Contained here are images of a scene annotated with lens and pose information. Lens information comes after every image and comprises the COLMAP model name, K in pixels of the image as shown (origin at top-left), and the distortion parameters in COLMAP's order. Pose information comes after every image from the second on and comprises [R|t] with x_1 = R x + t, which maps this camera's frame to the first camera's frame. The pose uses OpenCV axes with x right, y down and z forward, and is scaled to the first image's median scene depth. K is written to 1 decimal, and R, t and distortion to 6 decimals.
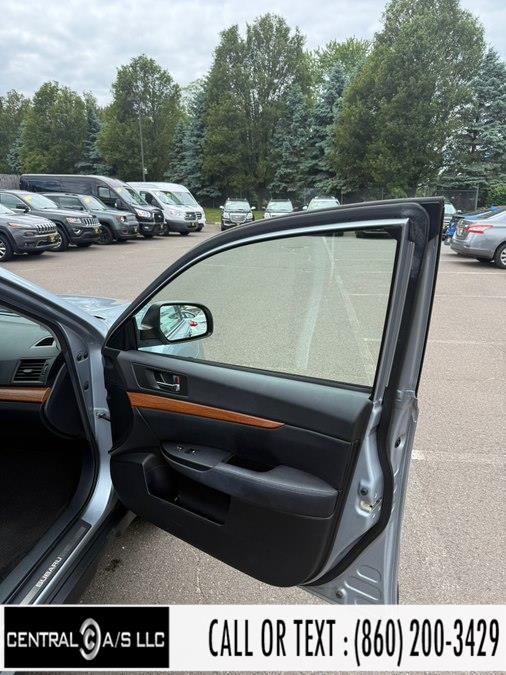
lens RADIAL K [[480.7, 0, 251.6], [0, 480.7, 338.0], [0, 0, 1]] dist [0.042844, -0.064072]
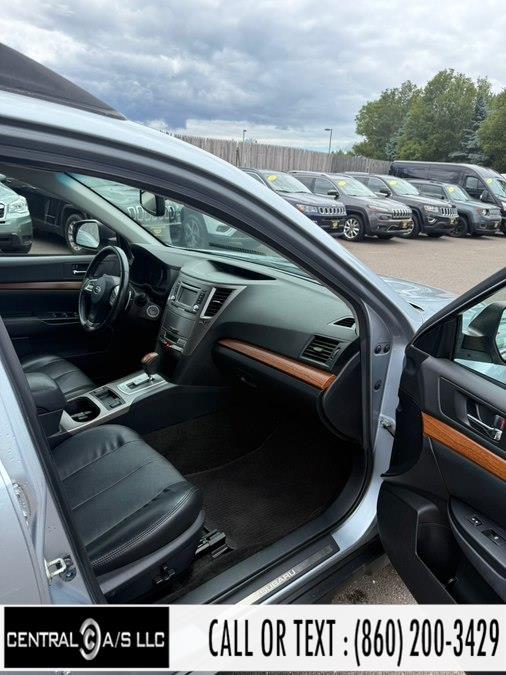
lens RADIAL K [[480.7, 0, 251.6], [0, 480.7, 338.0], [0, 0, 1]] dist [0.042844, -0.064072]
pose [[0.767306, 0.244971, -0.592647, -0.003238], [-0.234747, 0.967313, 0.095909, -0.000434], [0.596770, 0.065530, 0.799732, 0.016232]]
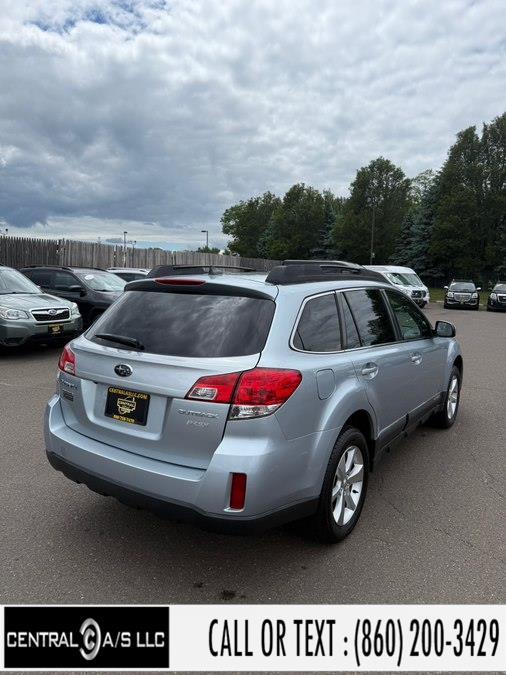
lens RADIAL K [[480.7, 0, 251.6], [0, 480.7, 338.0], [0, 0, 1]] dist [0.042844, -0.064072]
pose [[0.908575, 0.066822, -0.412344, -0.003664], [-0.130948, 0.982928, -0.129249, 0.040799], [0.396667, 0.171427, 0.901814, -0.142942]]
